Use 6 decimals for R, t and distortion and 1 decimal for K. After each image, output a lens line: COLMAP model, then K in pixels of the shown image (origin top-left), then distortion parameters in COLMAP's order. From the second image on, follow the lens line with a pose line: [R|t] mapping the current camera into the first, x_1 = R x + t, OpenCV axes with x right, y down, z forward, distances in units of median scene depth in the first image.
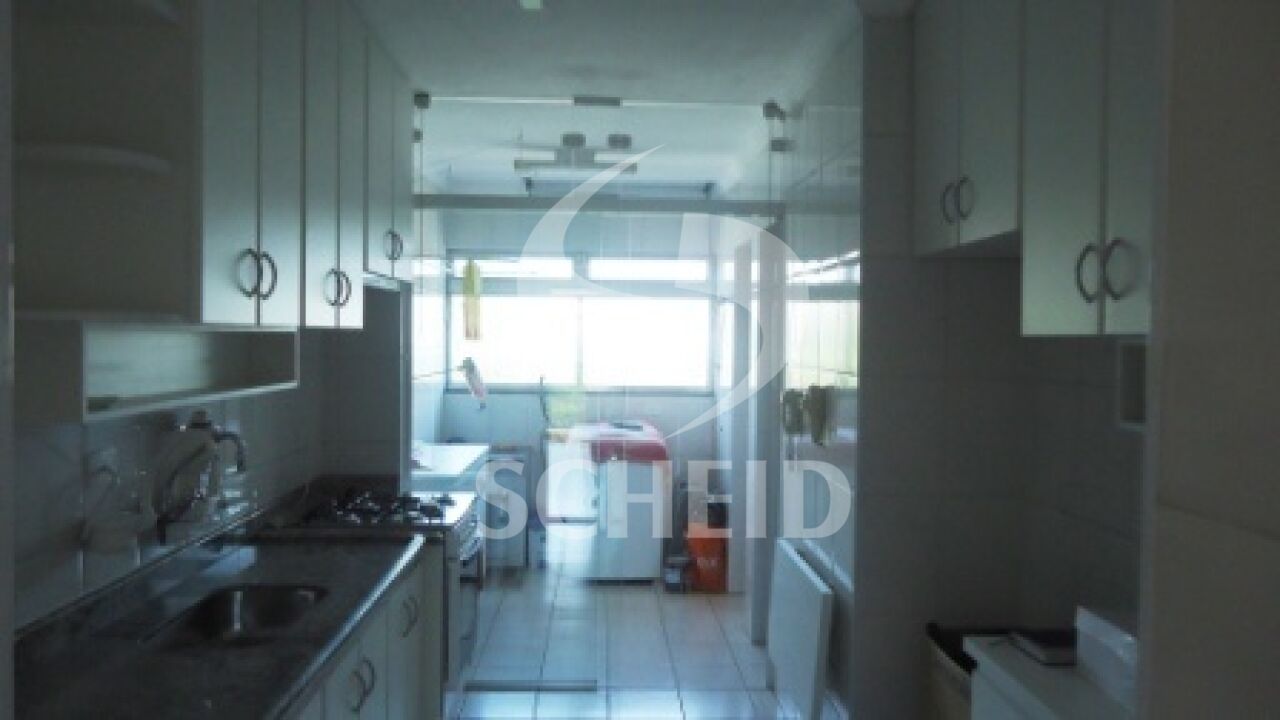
lens RADIAL K [[1090.5, 0, 639.3], [0, 1090.5, 355.3], [0, 0, 1]] dist [-0.000968, -0.000282]
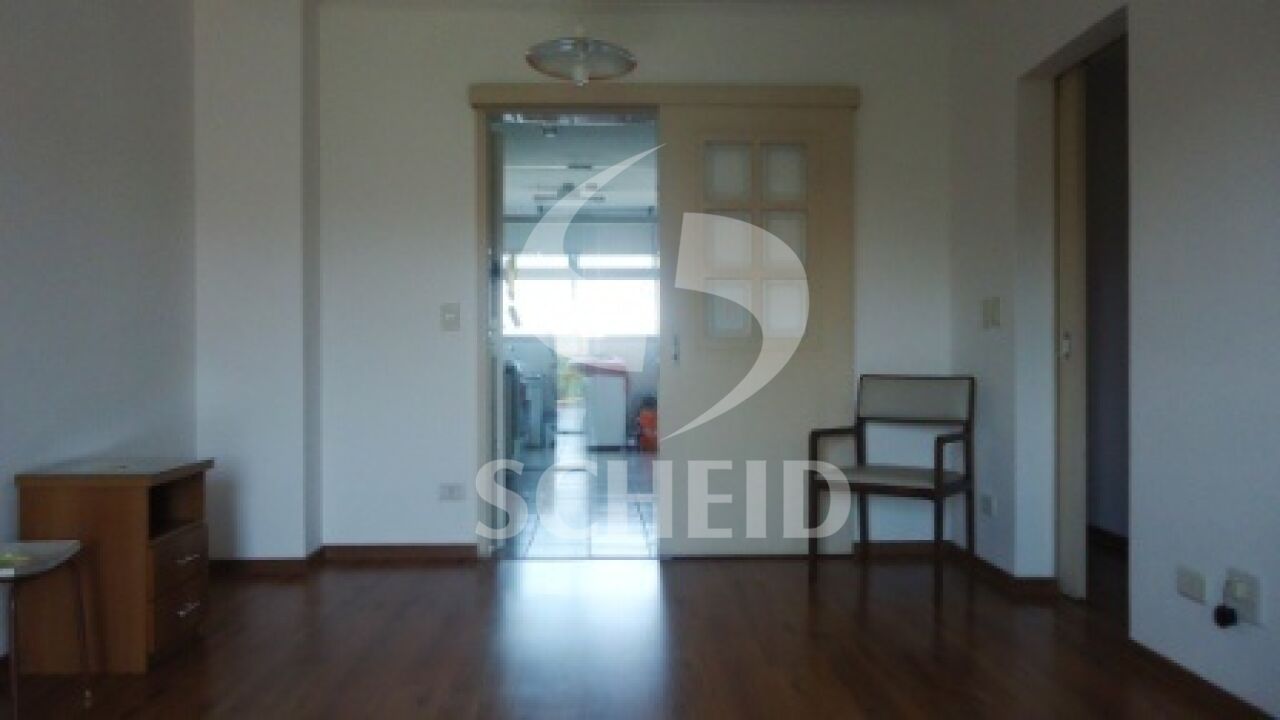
lens RADIAL K [[1090.5, 0, 640.4], [0, 1090.5, 361.9], [0, 0, 1]] dist [-0.000968, -0.000282]
pose [[0.999831, -0.017649, 0.005136, 0.037590], [0.017703, 0.999786, -0.010719, 0.098674], [-0.004946, 0.010808, 0.999929, -0.673277]]
